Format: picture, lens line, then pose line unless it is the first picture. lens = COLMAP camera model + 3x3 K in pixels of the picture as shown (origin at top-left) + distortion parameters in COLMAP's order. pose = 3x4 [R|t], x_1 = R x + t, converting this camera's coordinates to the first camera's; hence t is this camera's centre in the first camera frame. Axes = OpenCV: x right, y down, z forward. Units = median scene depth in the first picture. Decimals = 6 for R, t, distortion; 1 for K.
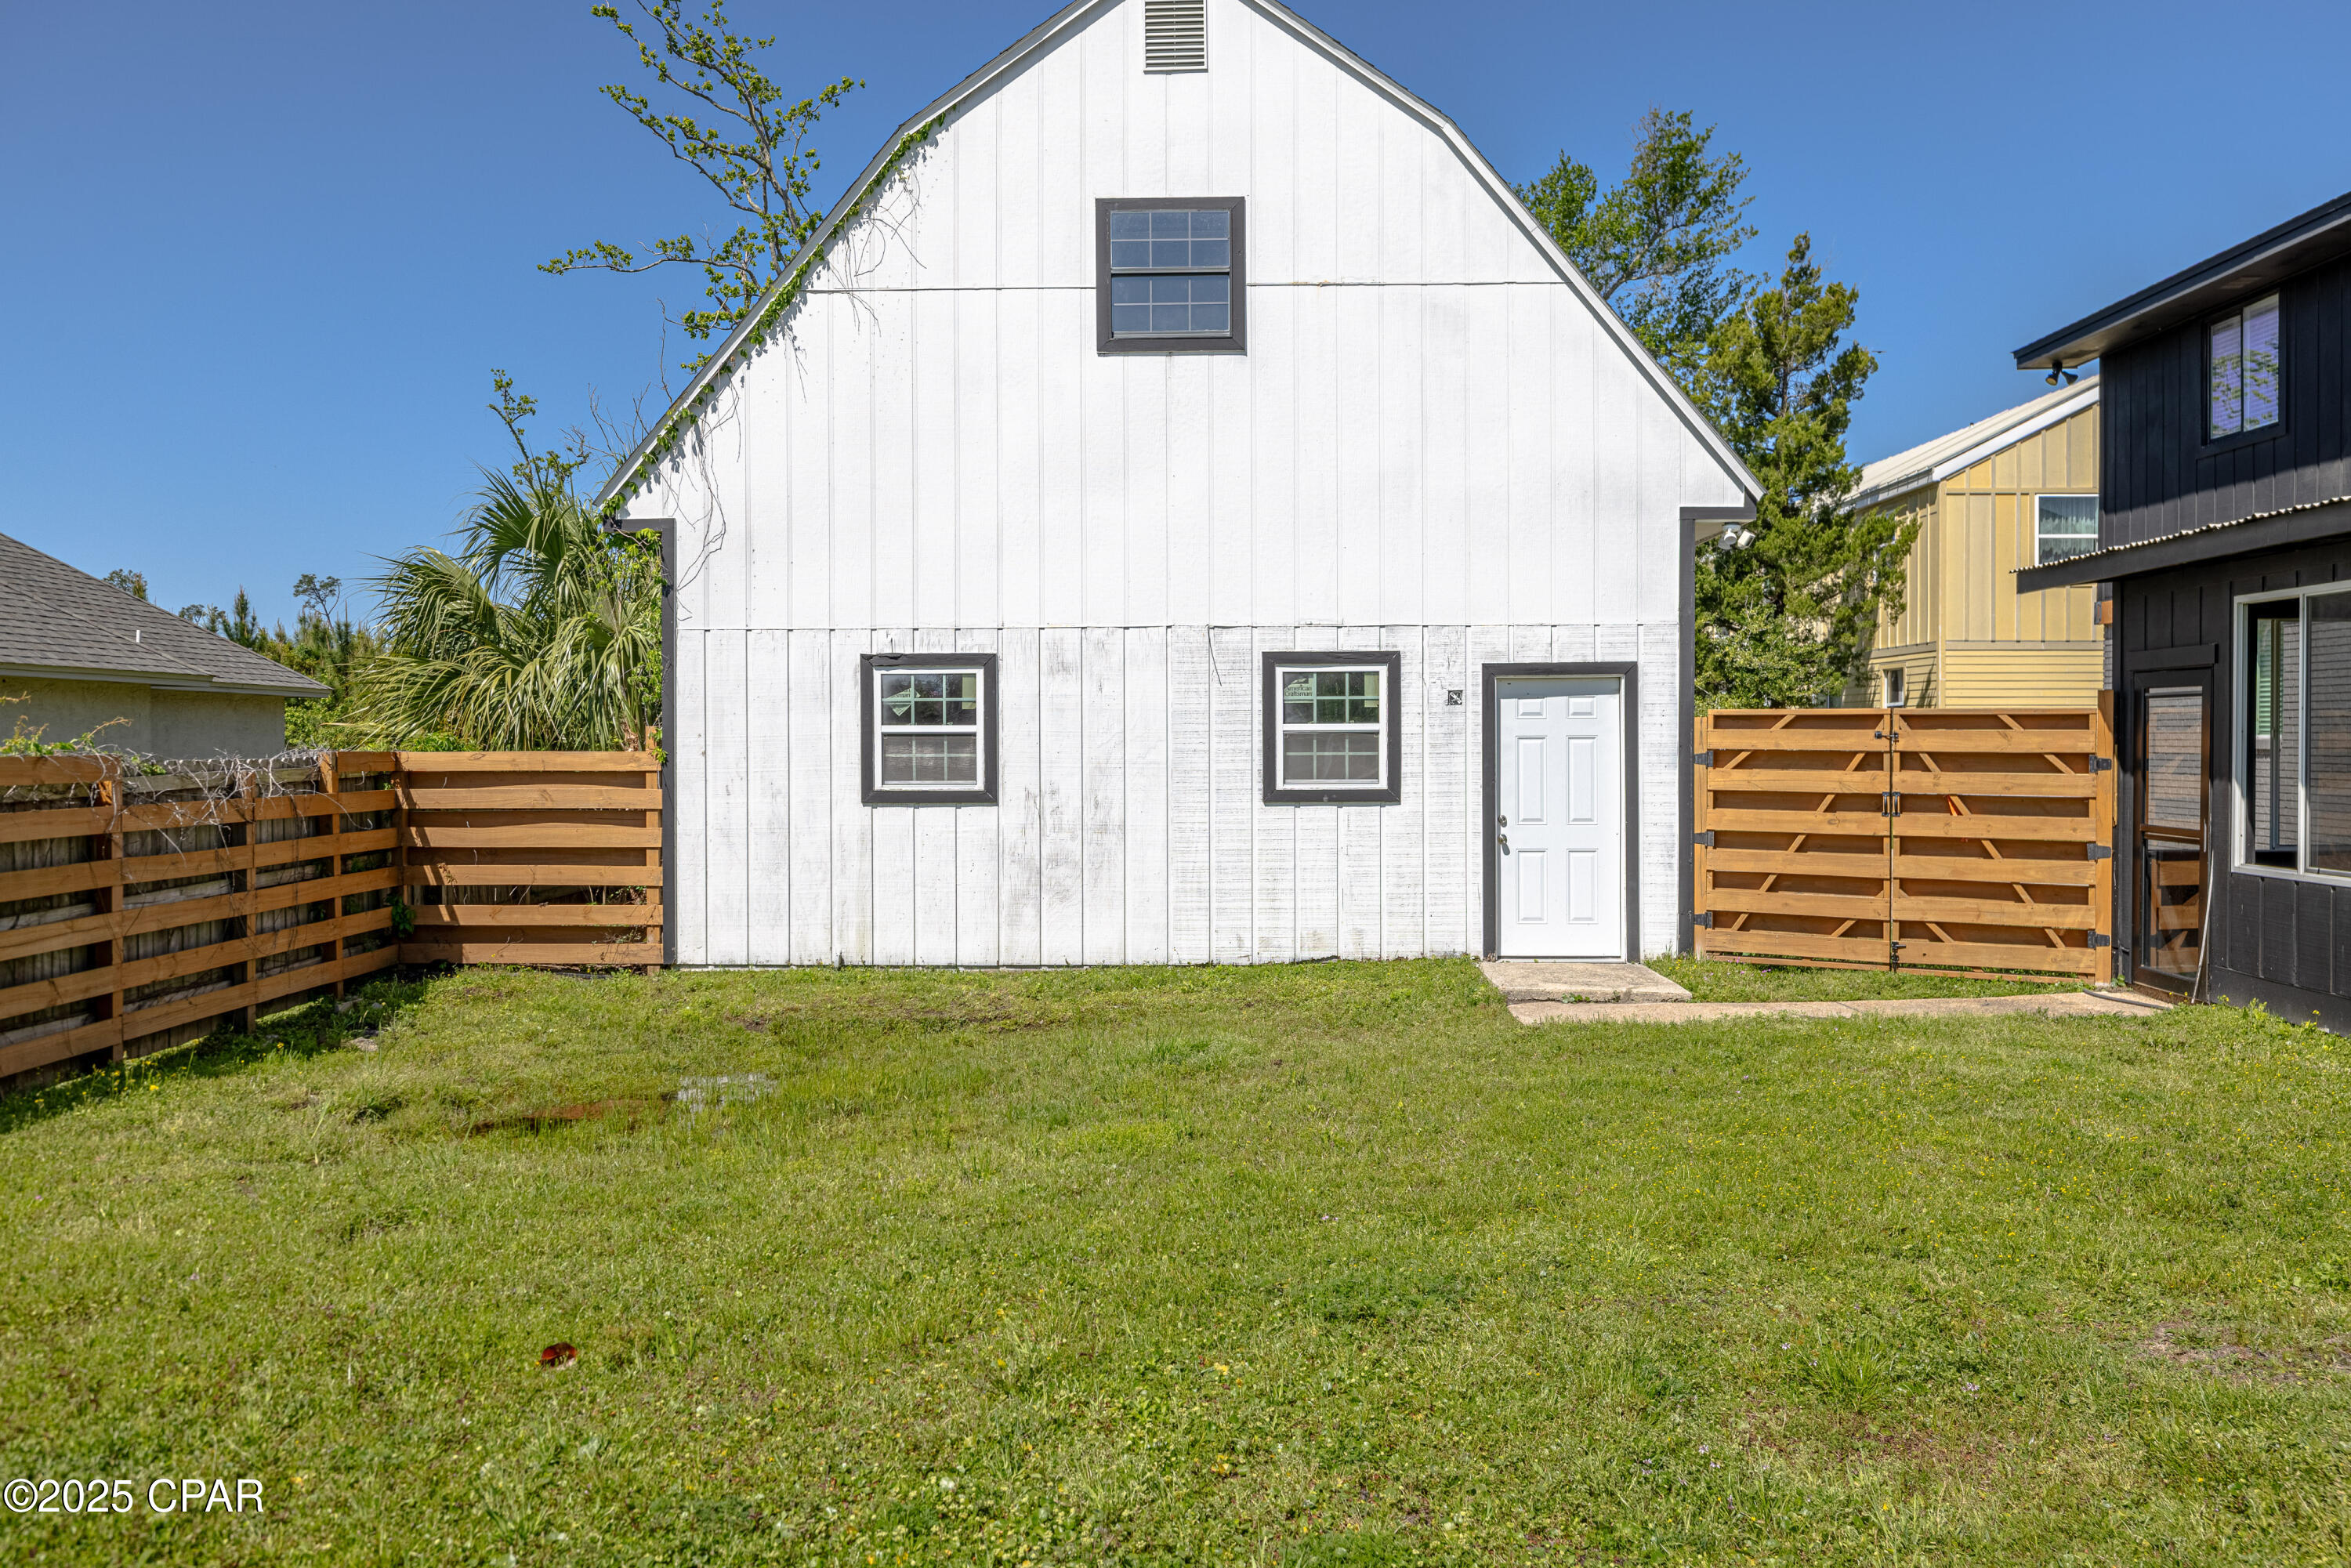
lens RADIAL K [[1742.5, 0, 1132.7], [0, 1742.5, 741.6], [0, 0, 1]] dist [0.005128, 0.001268]
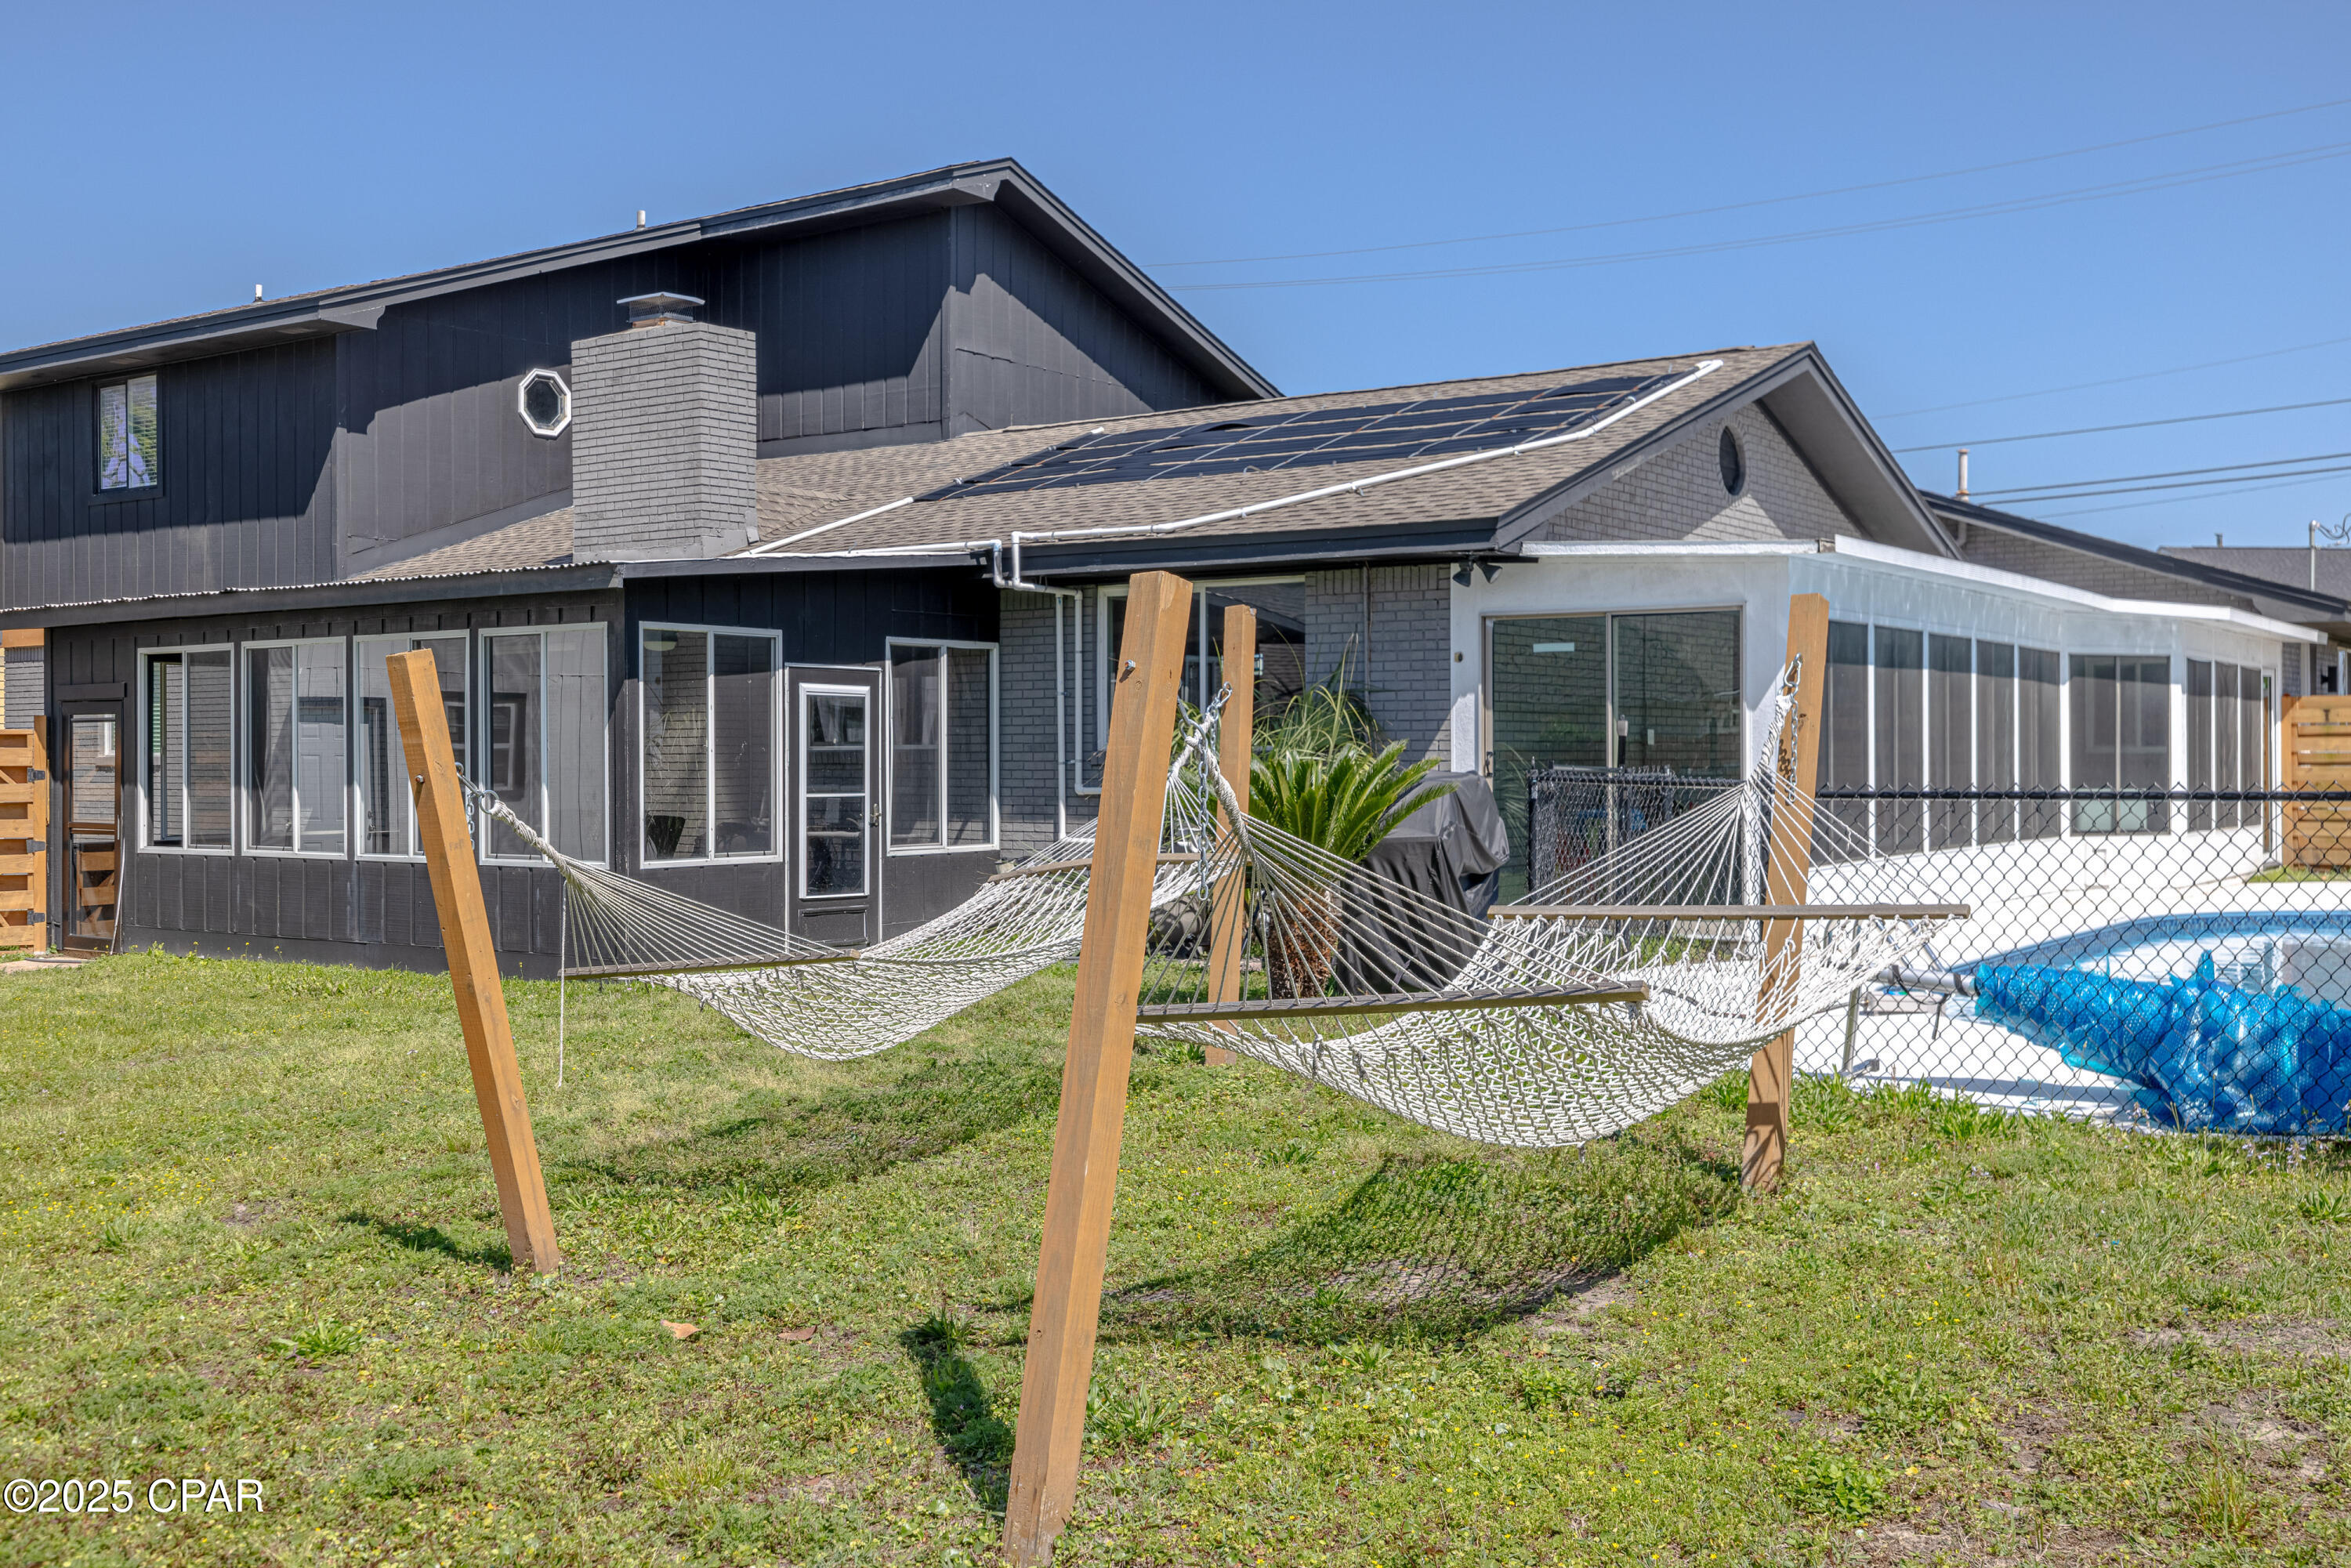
lens RADIAL K [[2341.9, 0, 1177.7], [0, 2341.9, 780.4], [0, 0, 1]] dist [0.010373, 0.000000]
pose [[0.540673, -0.008453, 0.841190, -0.403806], [0.004979, 0.999964, 0.006849, 0.009199], [-0.841218, 0.000485, 0.540696, -0.573967]]
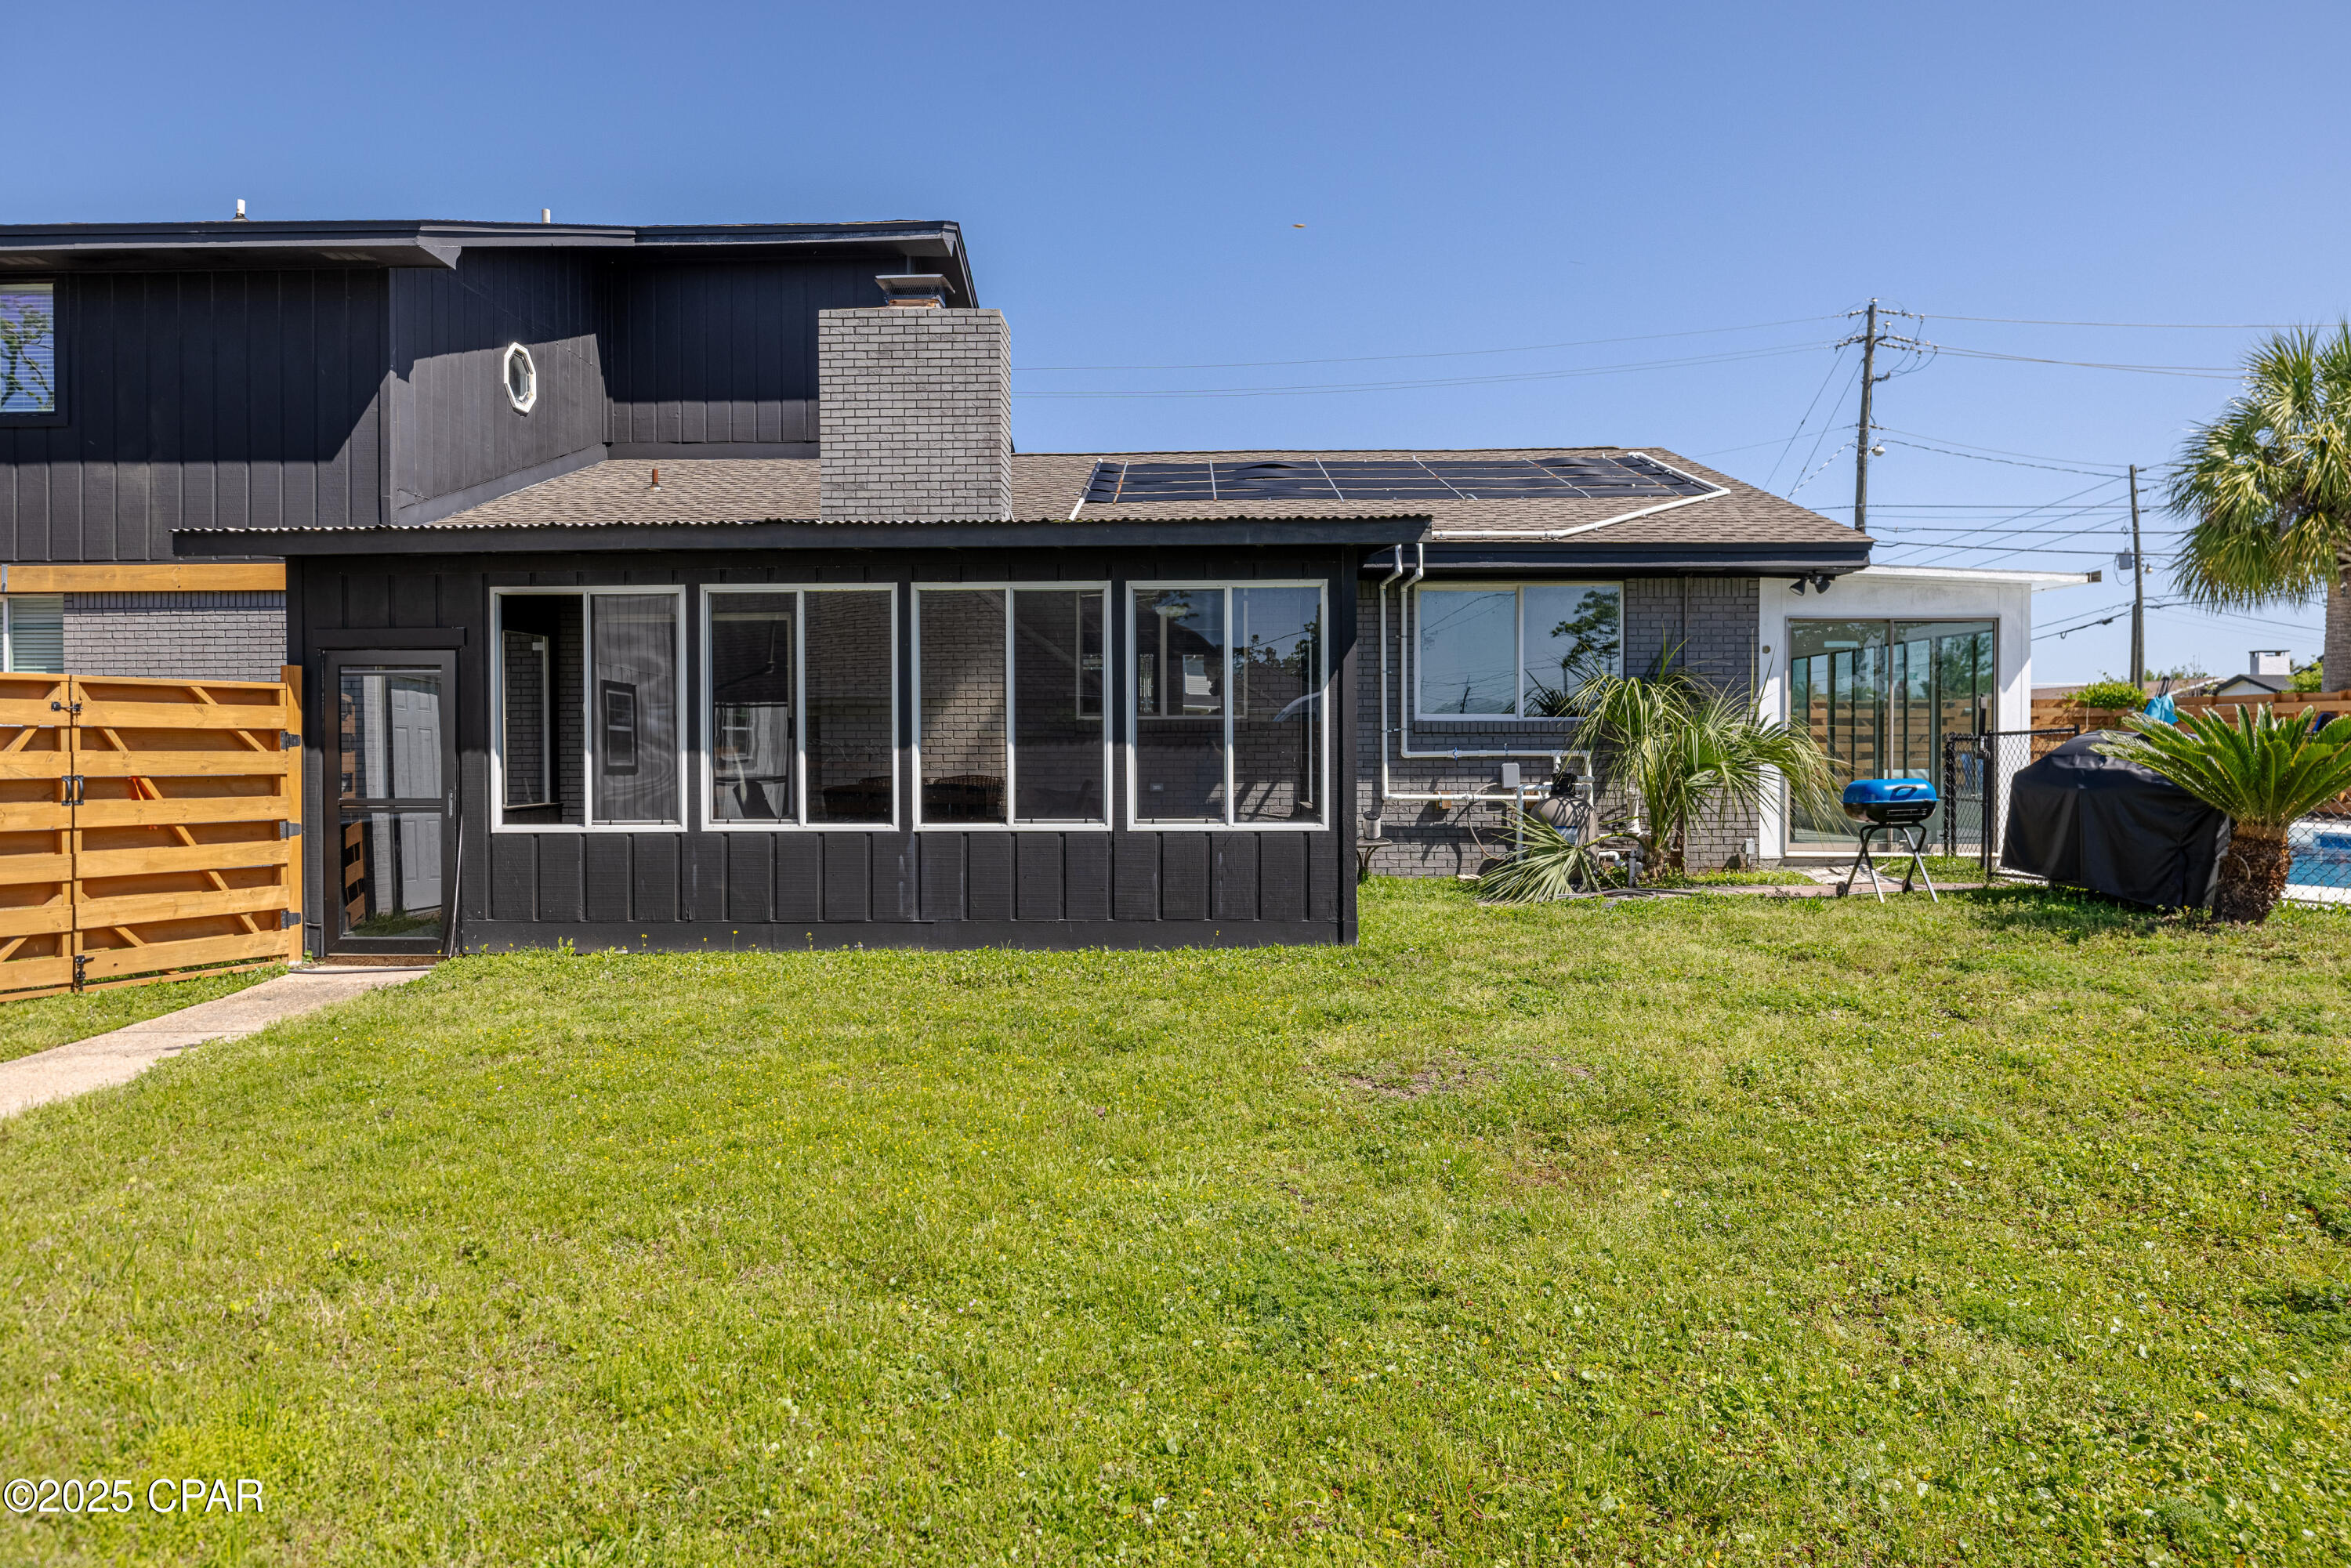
lens RADIAL K [[1475.7, 0, 1171.5], [0, 1475.7, 772.0], [0, 0, 1]] dist [-0.003033, 0.000422]
pose [[-0.018692, -0.018050, 0.999662, -0.286095], [0.005796, 0.999818, 0.018161, 0.018253], [-0.999808, 0.006134, -0.018584, 0.513932]]
